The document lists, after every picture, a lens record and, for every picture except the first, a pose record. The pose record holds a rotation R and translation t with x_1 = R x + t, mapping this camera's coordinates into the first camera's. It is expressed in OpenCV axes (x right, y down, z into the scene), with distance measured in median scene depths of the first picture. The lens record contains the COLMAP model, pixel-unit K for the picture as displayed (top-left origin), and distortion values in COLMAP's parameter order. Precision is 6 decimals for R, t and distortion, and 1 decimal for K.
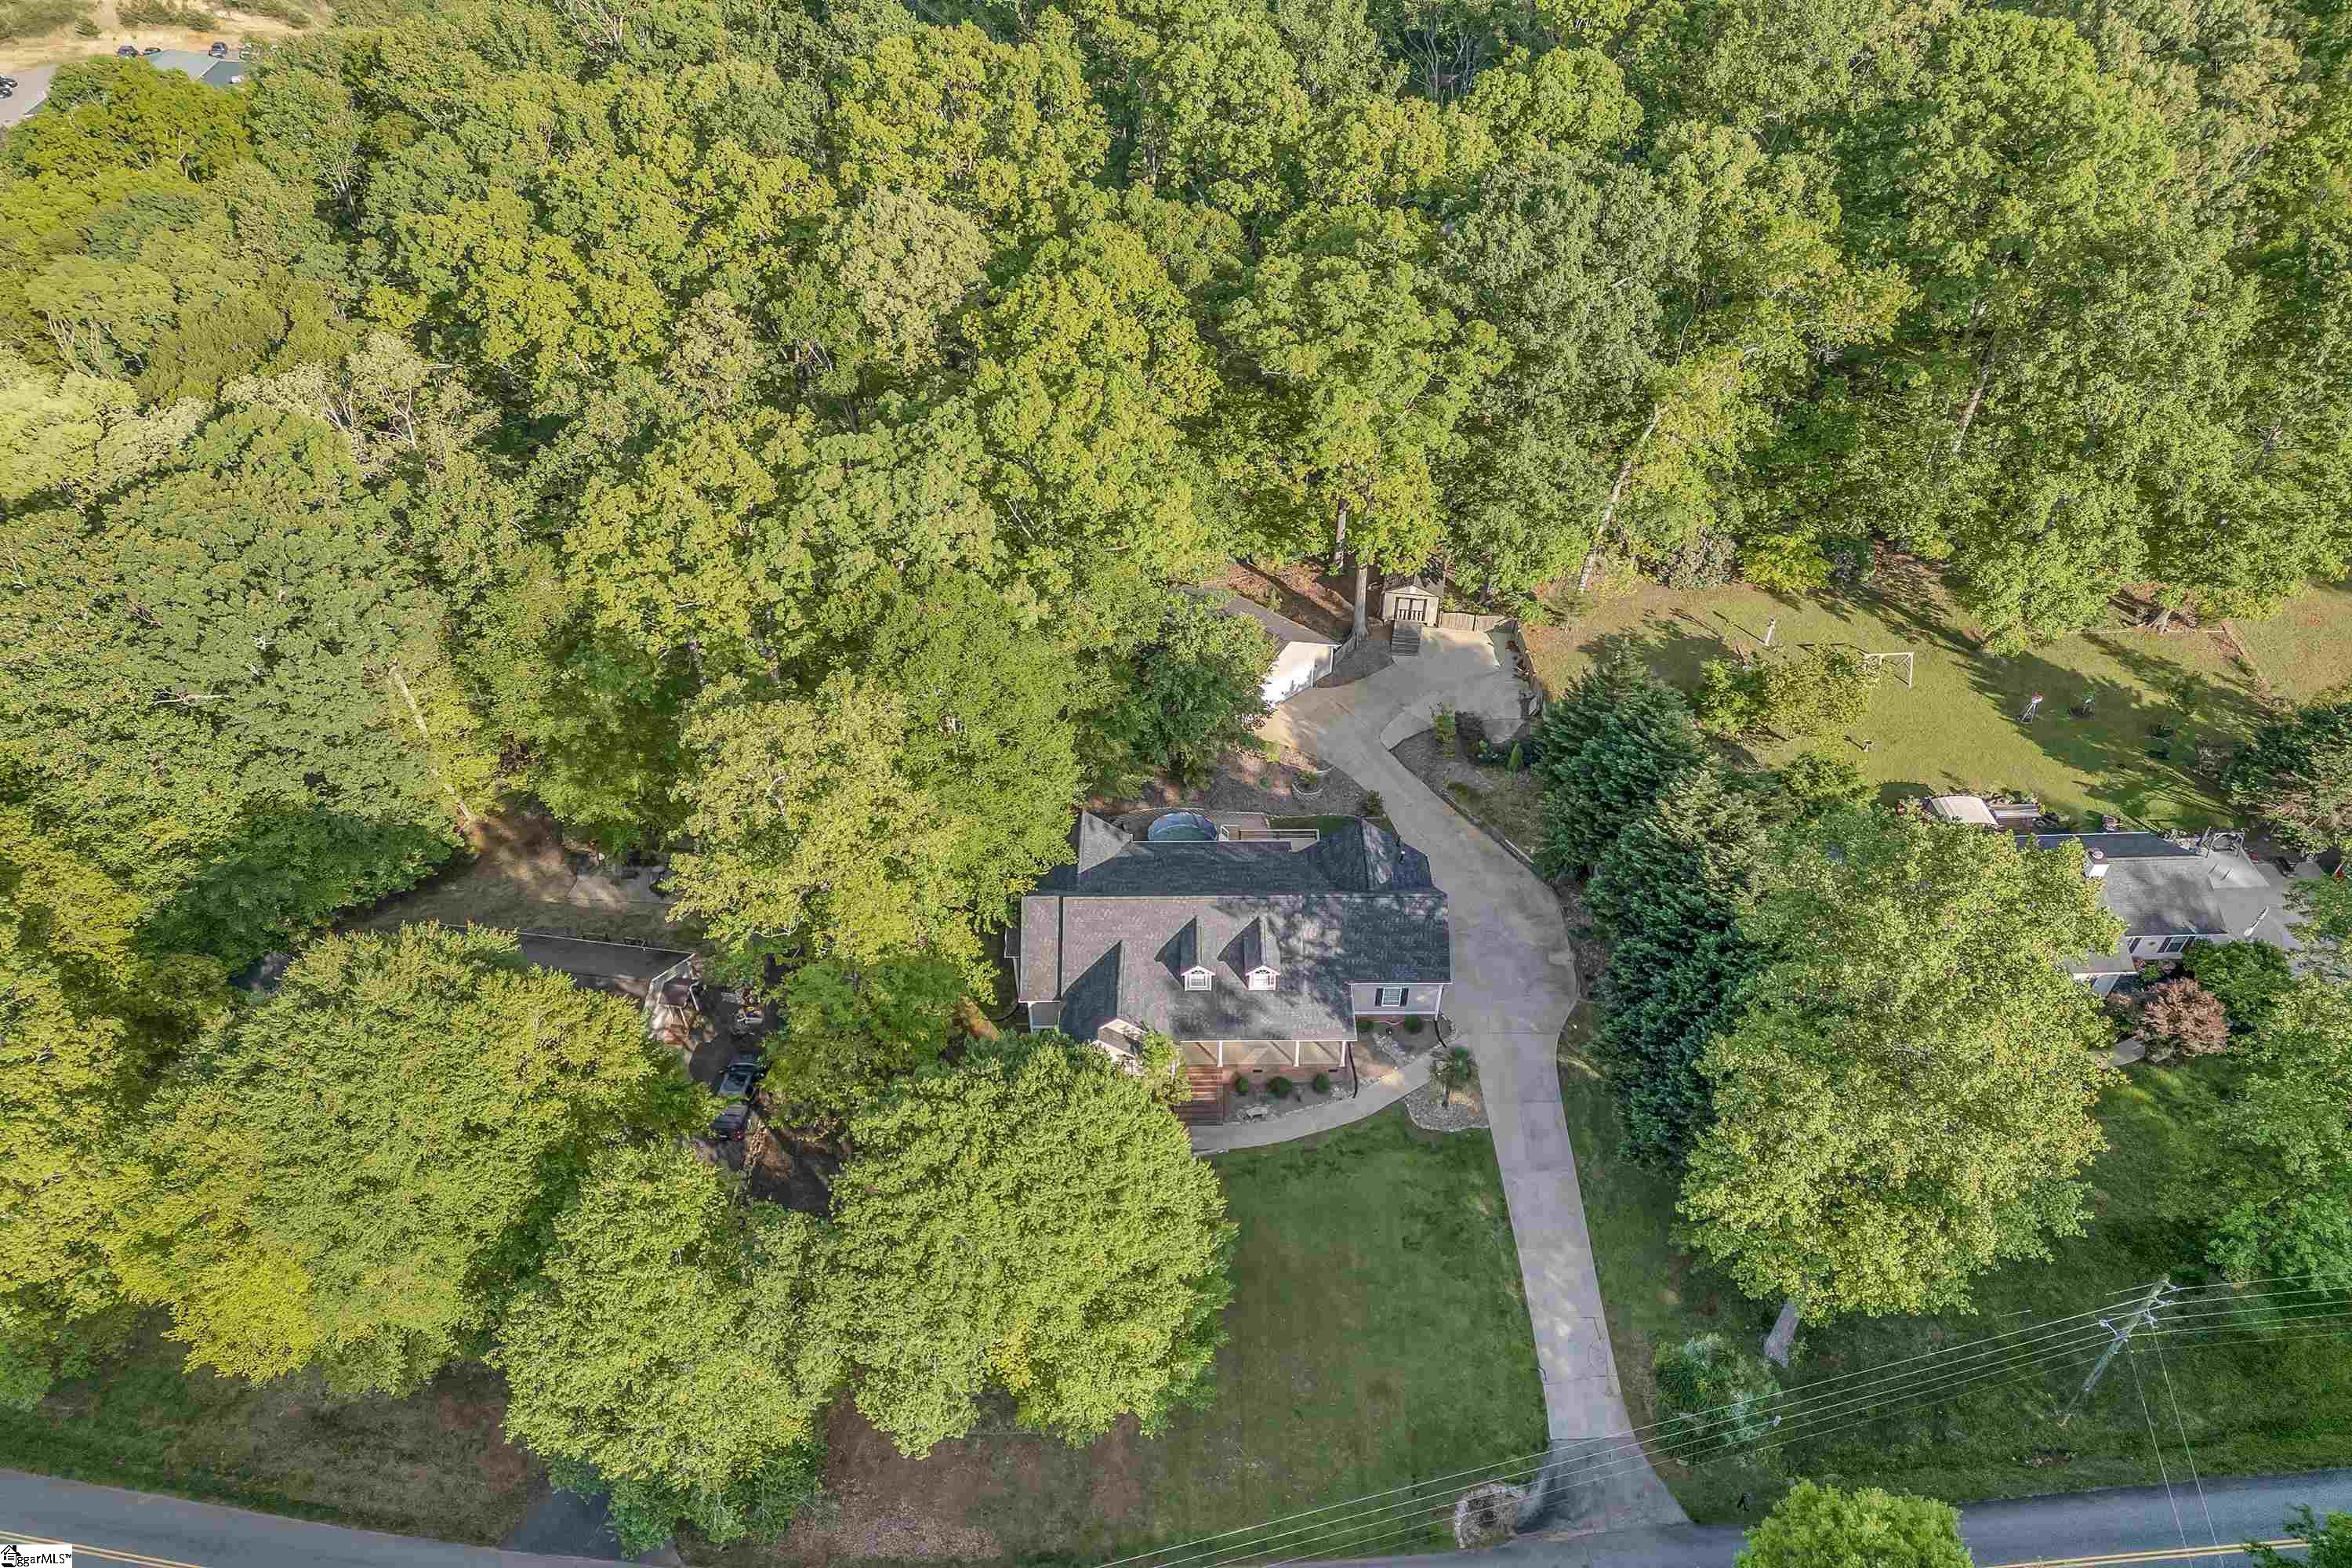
lens RADIAL K [[1518.9, 0, 1165.6], [0, 1518.9, 790.7], [0, 0, 1]] dist [0.050314, -0.055109]
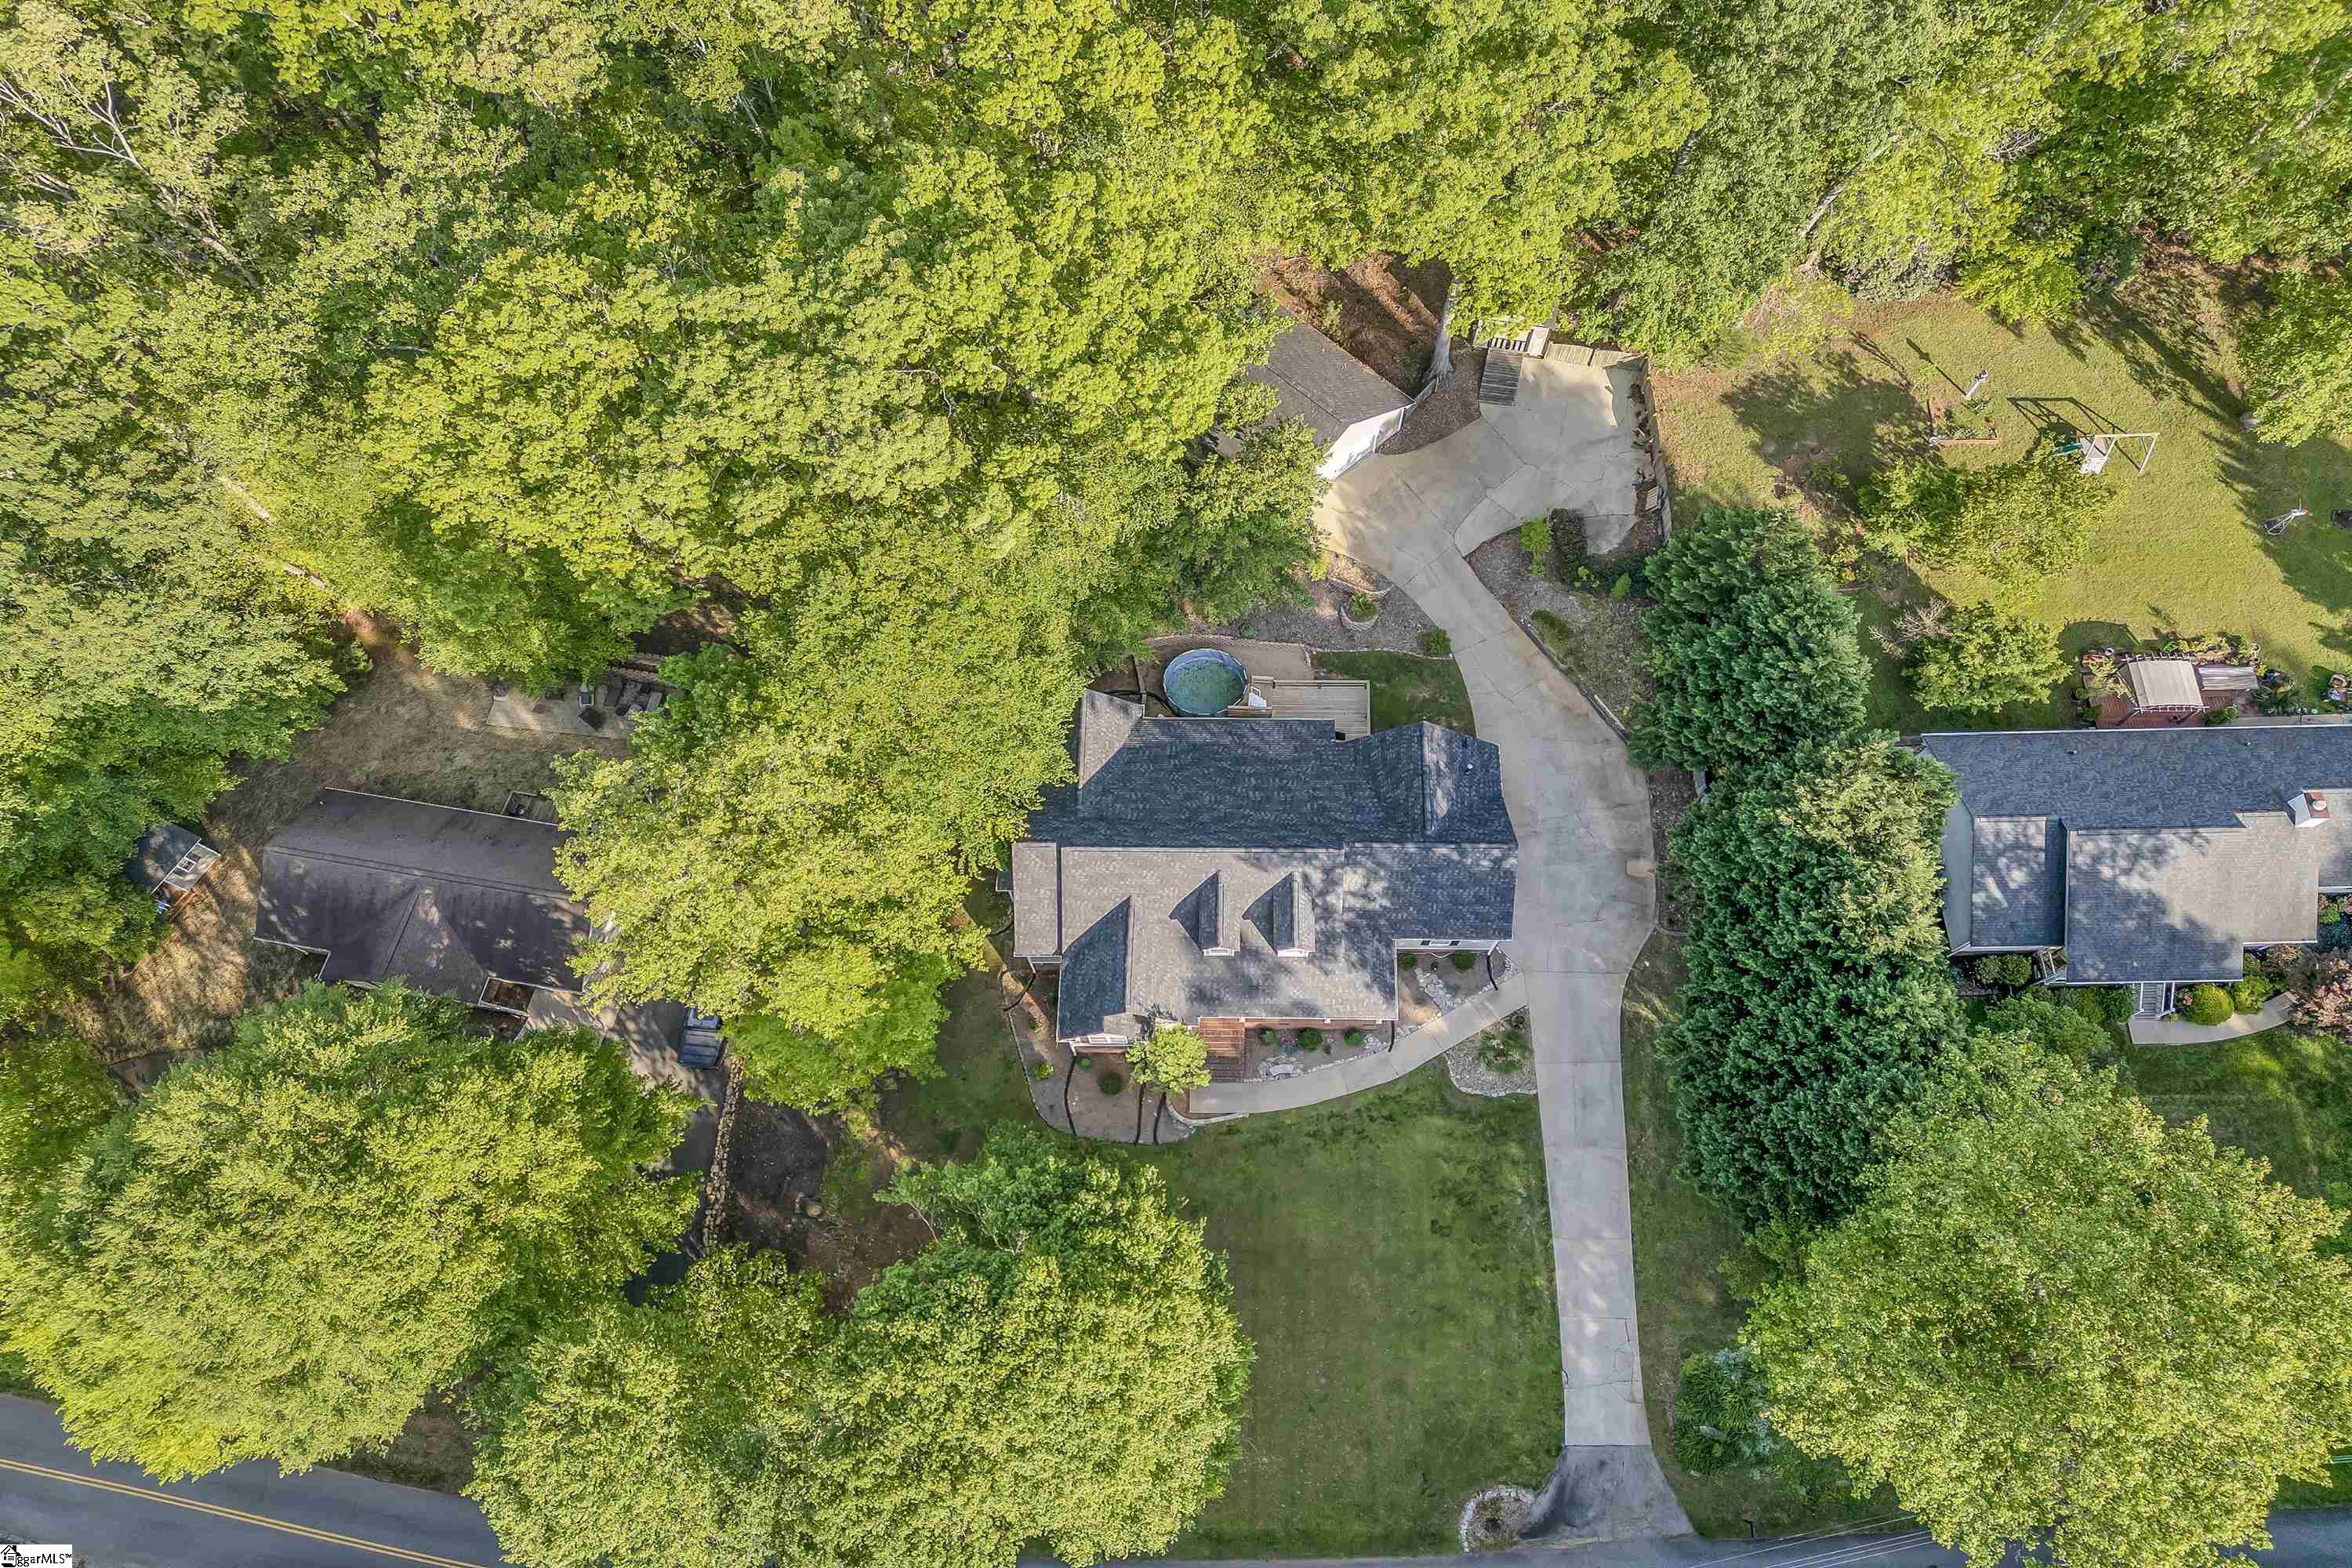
lens RADIAL K [[1495.3, 0, 1176.0], [0, 1495.3, 784.0], [0, 0, 1]] dist [0.062048, -0.063700]
pose [[0.999894, 0.010109, -0.010498, 0.004638], [-0.003956, 0.881564, 0.472048, -0.354480], [0.014027, -0.471956, 0.881511, 0.287049]]
